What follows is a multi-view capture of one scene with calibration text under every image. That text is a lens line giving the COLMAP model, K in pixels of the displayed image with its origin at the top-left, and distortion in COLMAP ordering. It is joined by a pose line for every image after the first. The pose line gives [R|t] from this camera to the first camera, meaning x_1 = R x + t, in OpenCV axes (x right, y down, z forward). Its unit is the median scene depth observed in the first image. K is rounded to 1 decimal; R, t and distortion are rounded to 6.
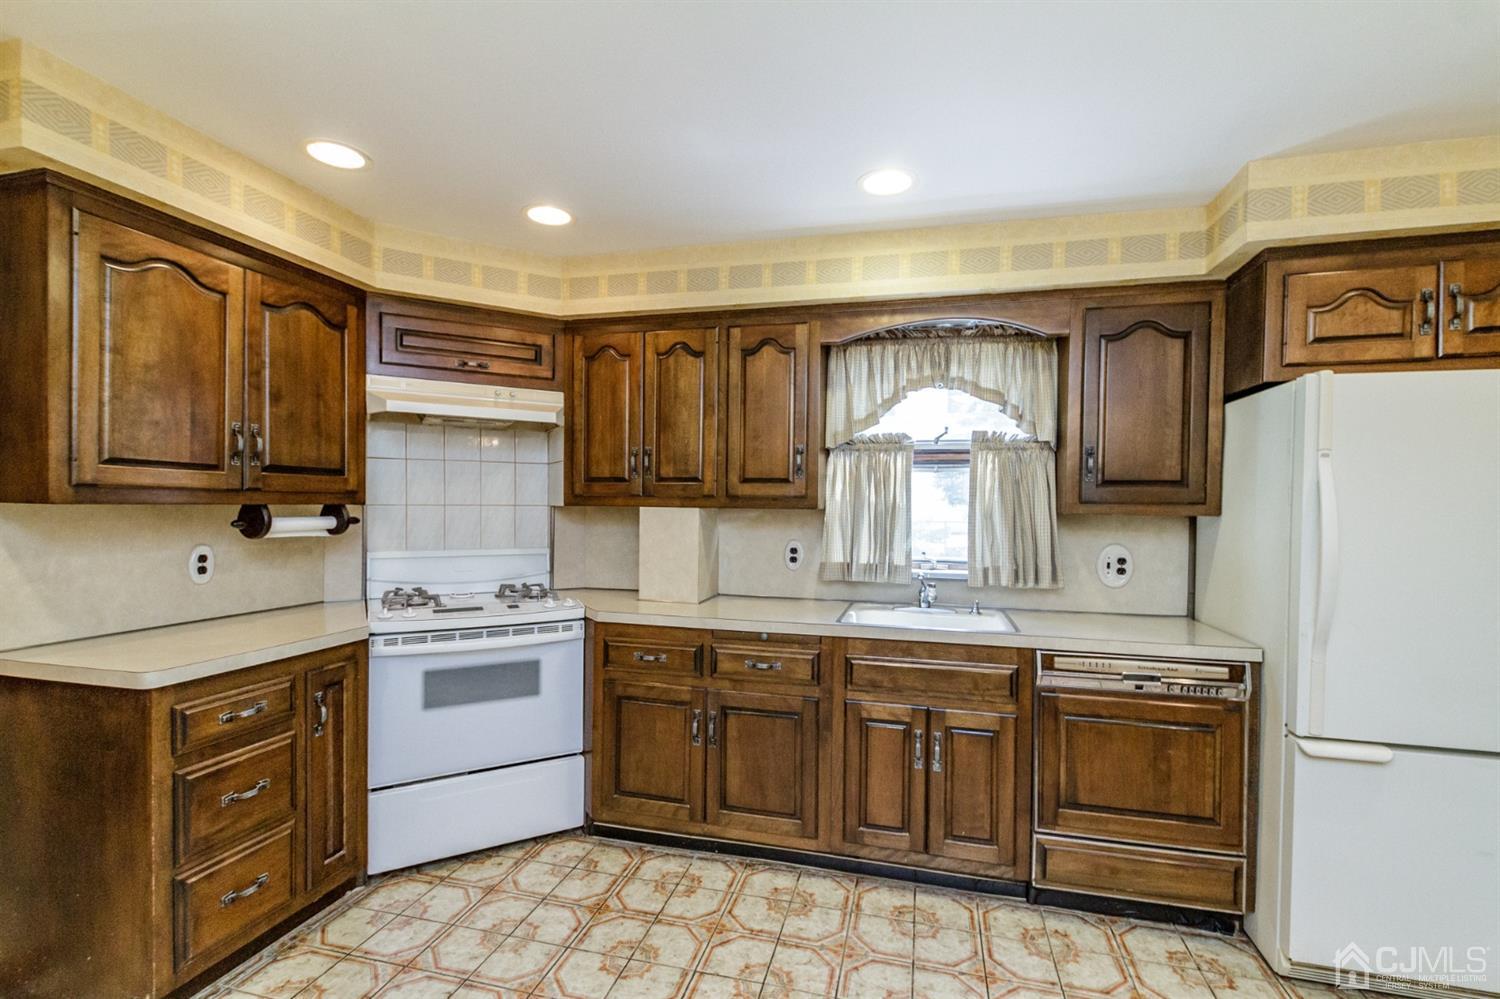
lens RADIAL K [[685.2, 0, 742.6], [0, 685.2, 509.6], [0, 0, 1]] dist [0.010464, -0.004659]
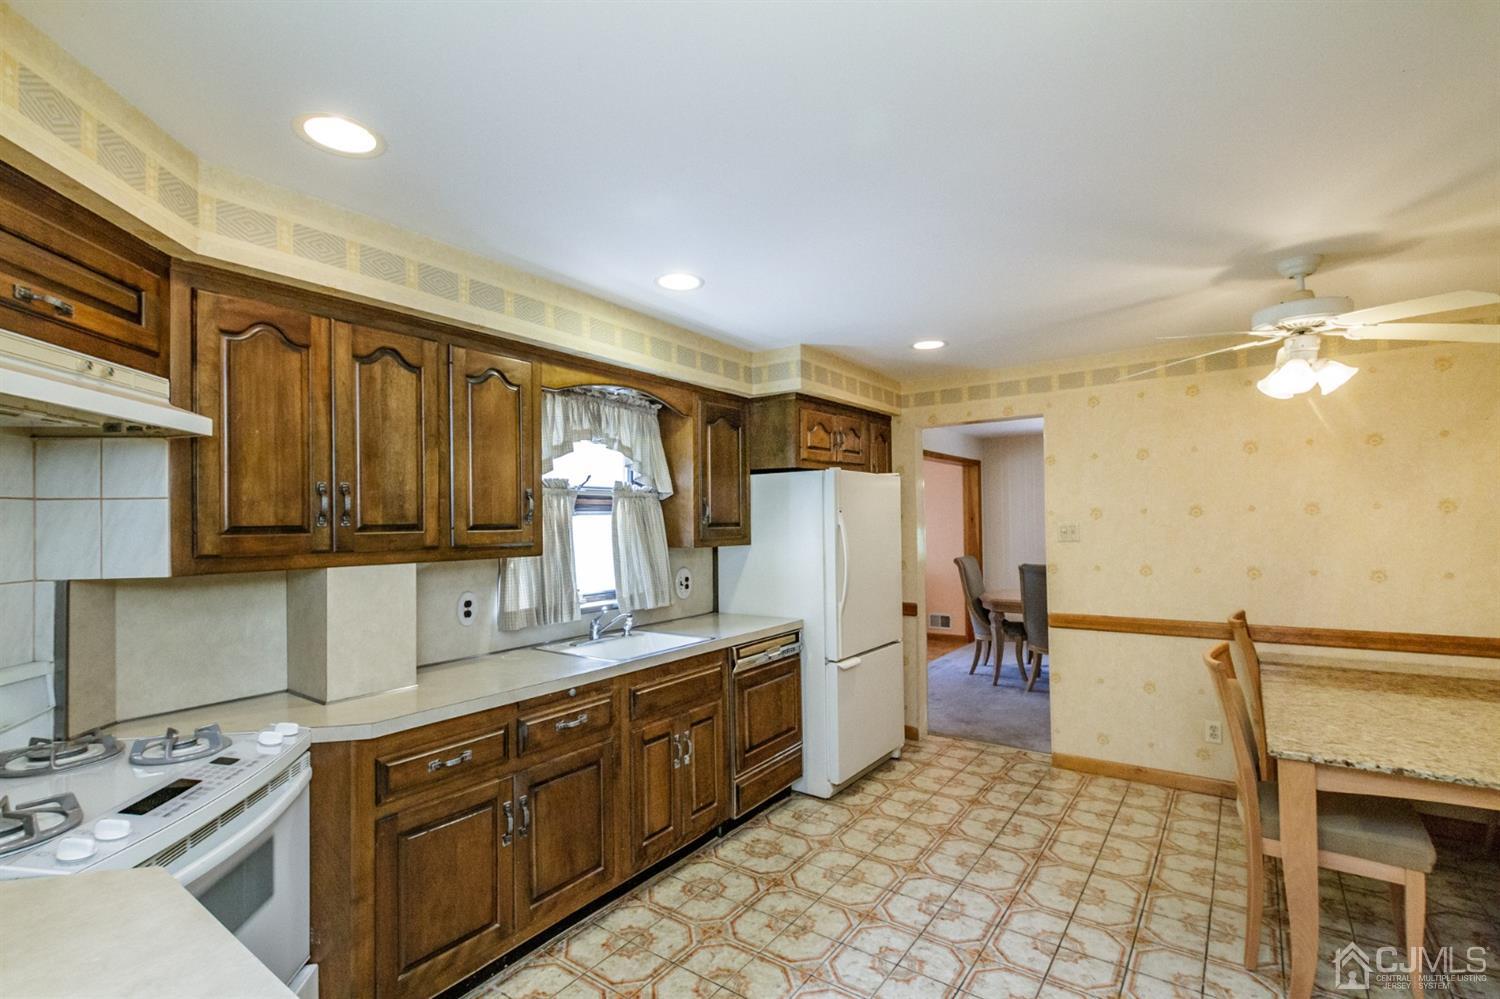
lens RADIAL K [[685.2, 0, 753.3], [0, 685.2, 503.2], [0, 0, 1]] dist [0.010464, -0.004659]
pose [[0.348816, 0.010517, 0.937132, -0.760011], [0.027512, 0.999391, -0.021456, -0.049569], [-0.936787, 0.033267, 0.348314, 0.410734]]
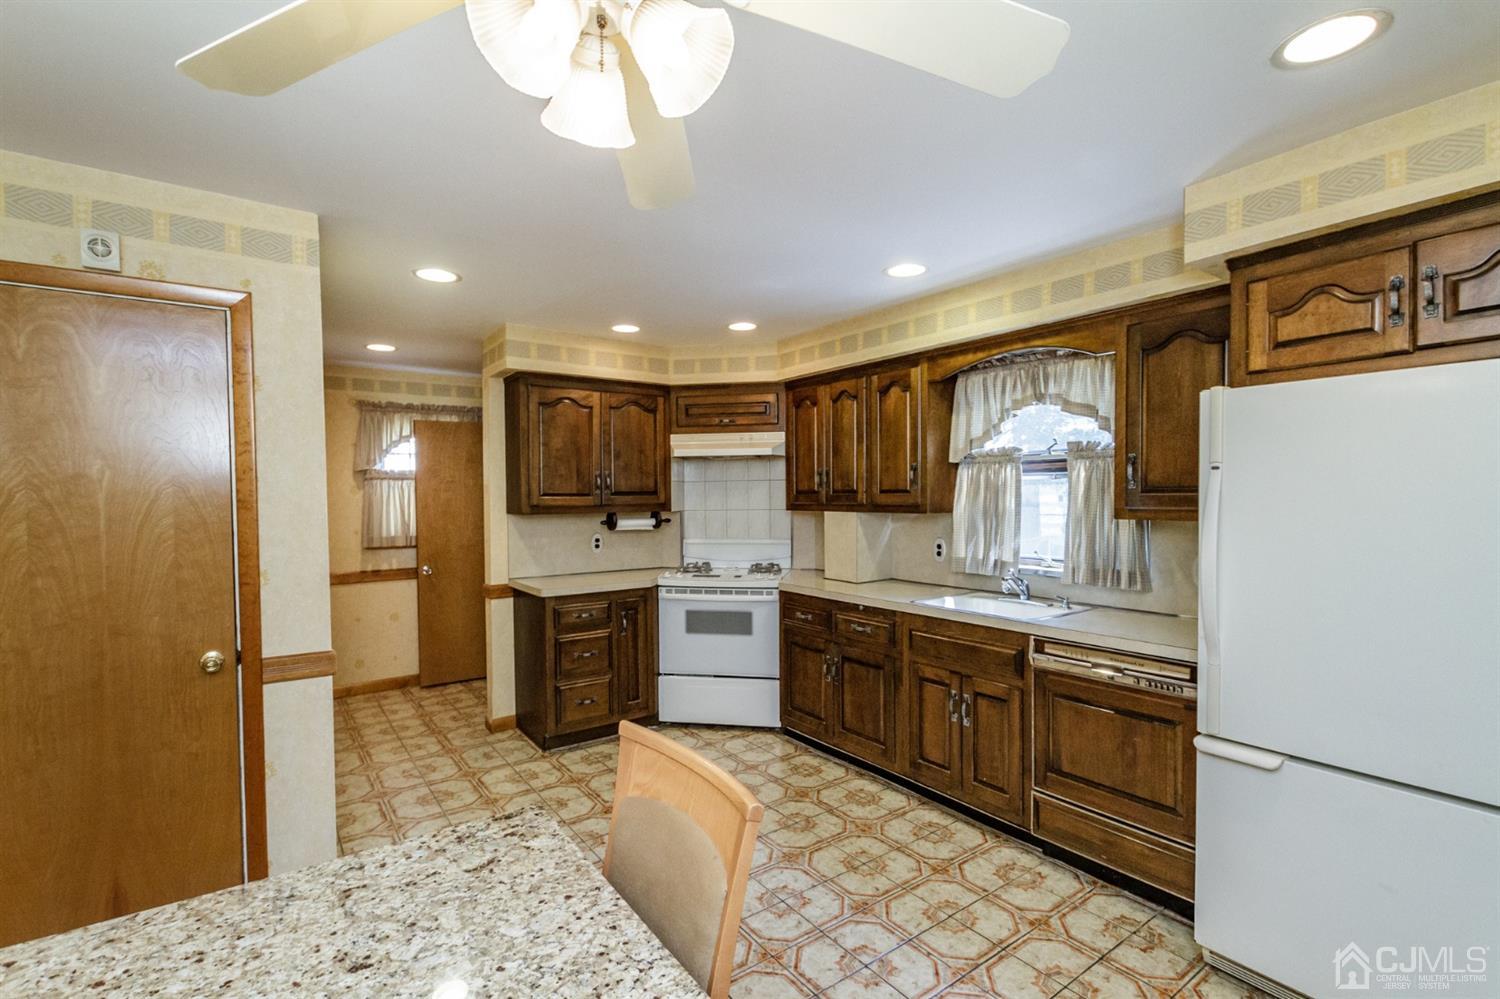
lens RADIAL K [[685.2, 0, 734.4], [0, 685.2, 503.6], [0, 0, 1]] dist [0.010464, -0.004659]
pose [[0.760121, -0.010155, -0.649702, 0.714337], [0.012759, 0.999918, -0.000702, -0.024212], [0.649656, -0.007755, 0.760189, -0.200733]]
